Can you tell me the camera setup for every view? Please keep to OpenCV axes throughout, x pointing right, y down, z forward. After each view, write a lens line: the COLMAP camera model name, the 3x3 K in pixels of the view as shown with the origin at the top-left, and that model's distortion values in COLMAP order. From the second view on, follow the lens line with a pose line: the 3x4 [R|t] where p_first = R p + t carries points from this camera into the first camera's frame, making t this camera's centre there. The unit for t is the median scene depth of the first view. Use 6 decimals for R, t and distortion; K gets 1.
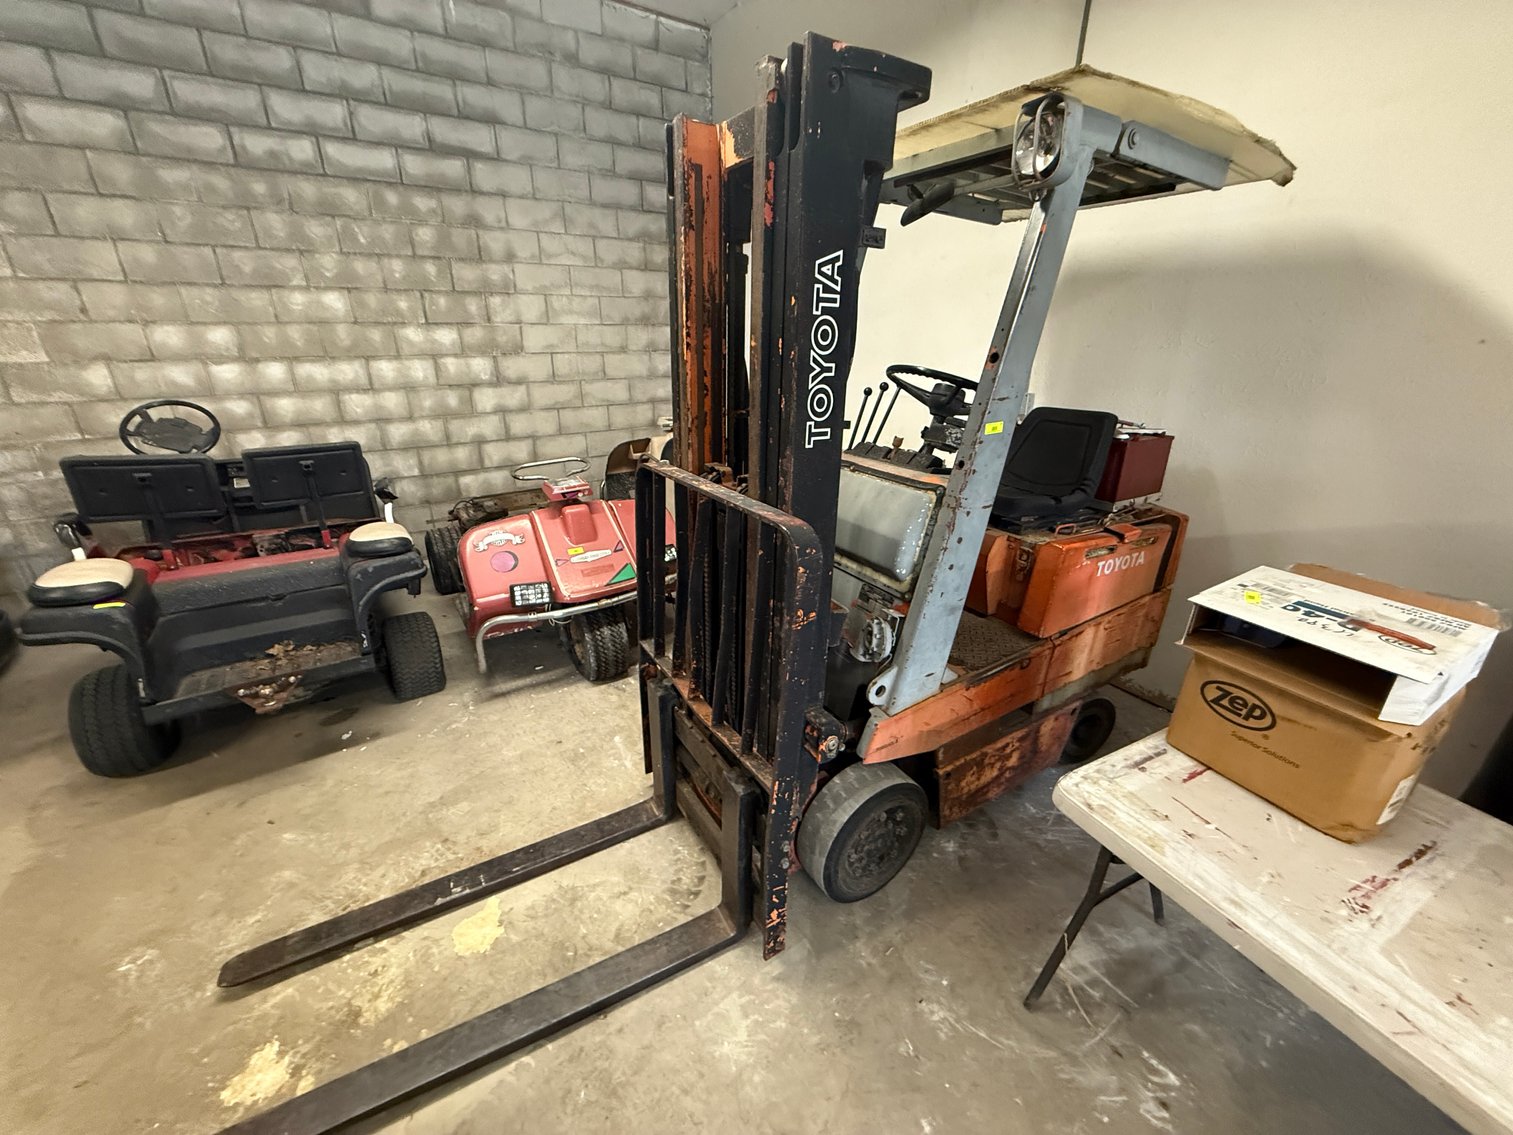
lens RADIAL K [[610.7, 0, 758.2], [0, 610.7, 572.7], [0, 0, 1]] dist [0.007947, 0.000024]
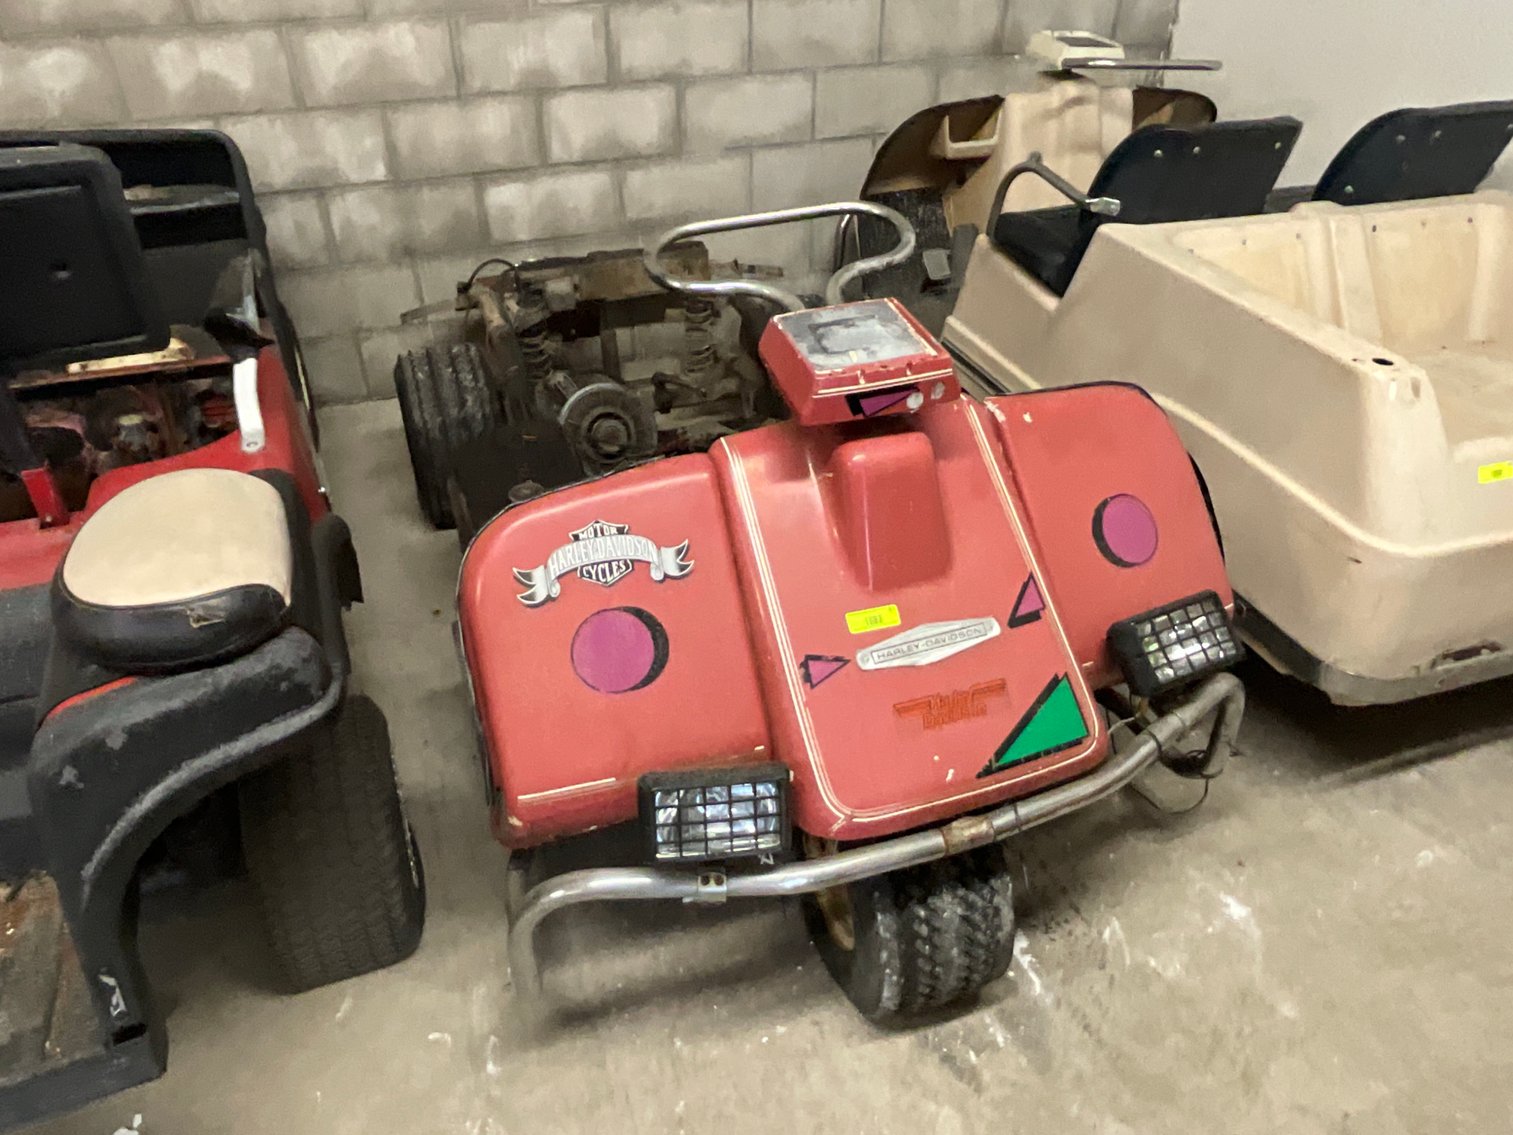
lens RADIAL K [[1070.8, 0, 755.7], [0, 1070.8, 570.0], [0, 0, 1]] dist [-0.005242, -0.002916]
pose [[0.971852, 0.135426, -0.192780, -0.190840], [-0.085496, 0.965223, 0.247052, -0.119655], [0.219533, -0.223616, 0.949632, 0.406375]]
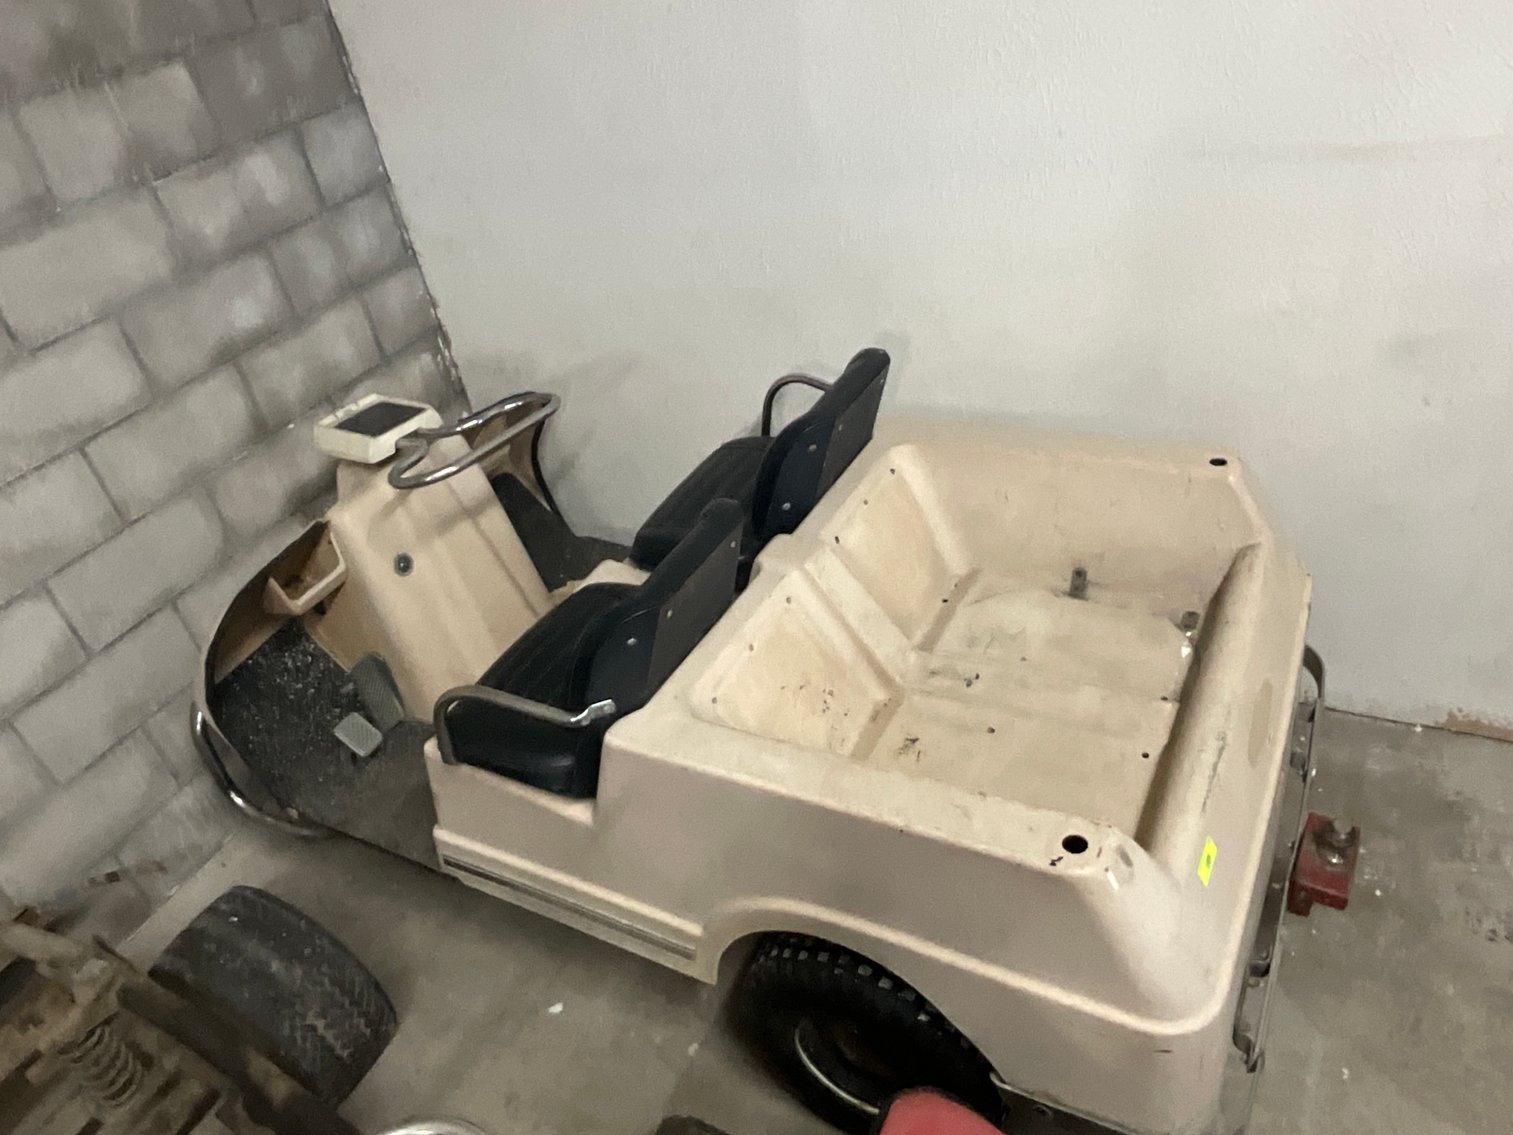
lens RADIAL K [[1070.8, 0, 753.1], [0, 1070.8, 563.9], [0, 0, 1]] dist [-0.005242, -0.002916]
pose [[0.863166, -0.398378, 0.310224, -0.200255], [0.334262, 0.911342, 0.240261, -0.298856], [-0.378435, -0.103689, 0.919802, 0.599101]]
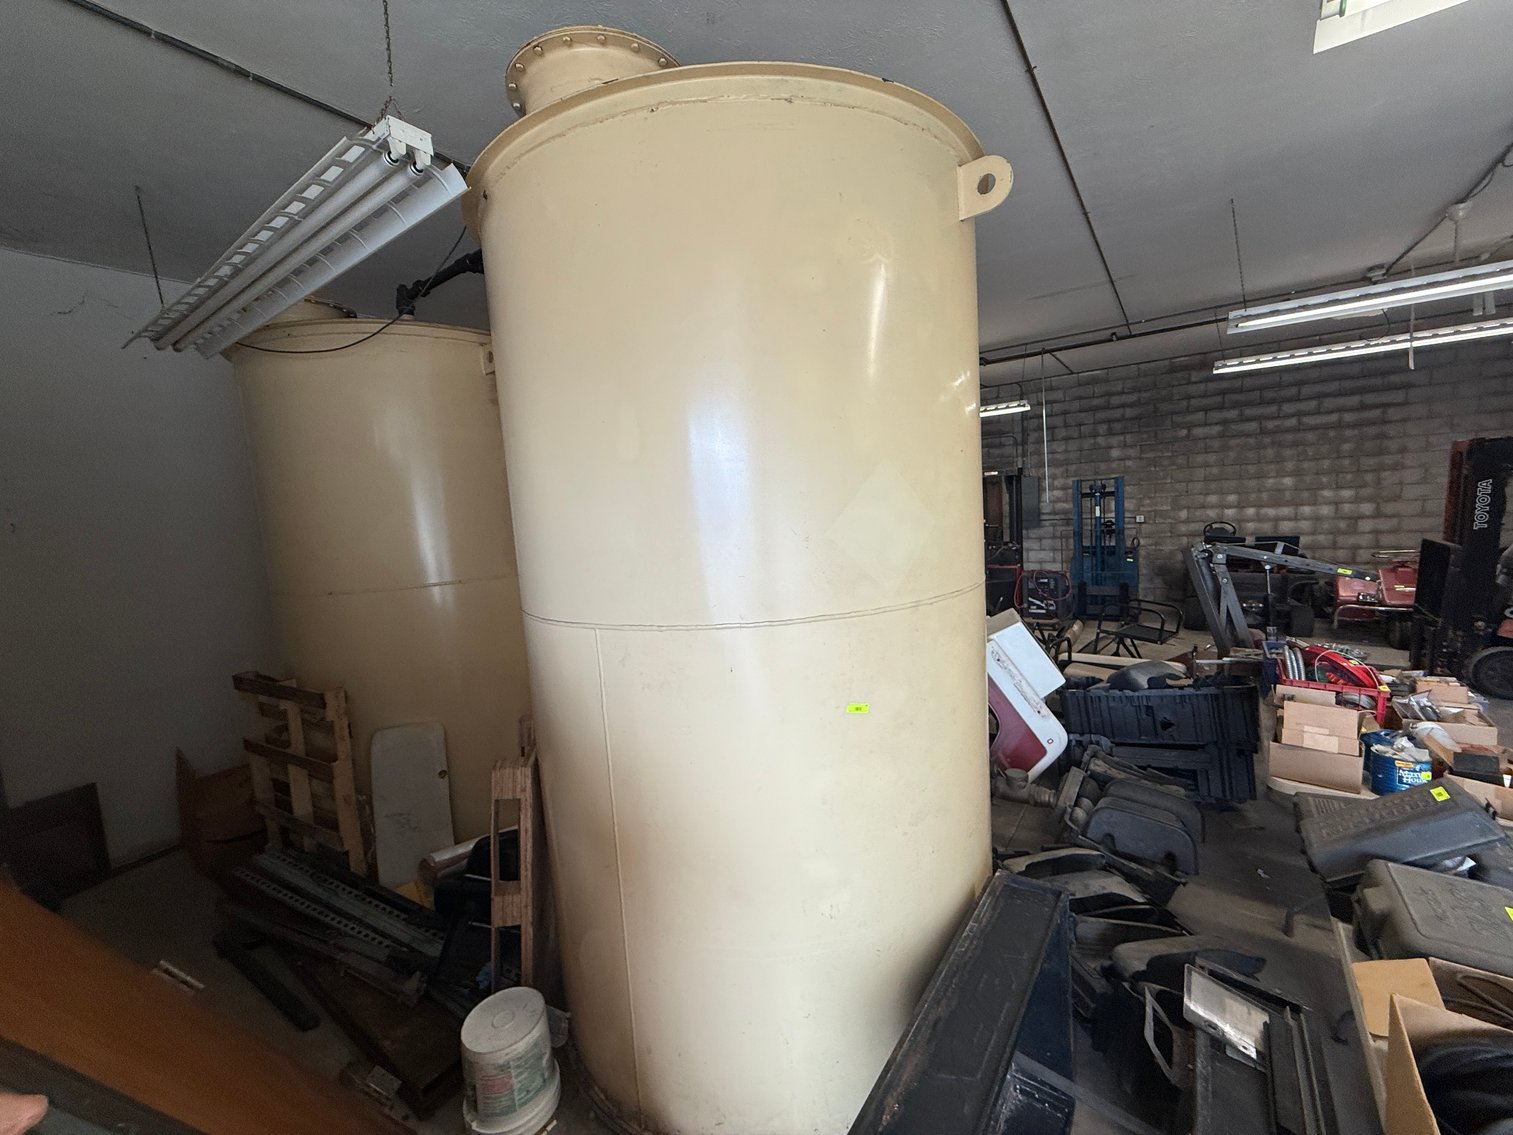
lens RADIAL K [[610.7, 0, 759.7], [0, 610.7, 565.3], [0, 0, 1]] dist [0.007947, 0.000024]
pose [[0.369733, 0.065960, -0.926794, 0.644074], [-0.292746, 0.954943, -0.048824, 0.487131], [0.881815, 0.289367, 0.372383, -1.343227]]
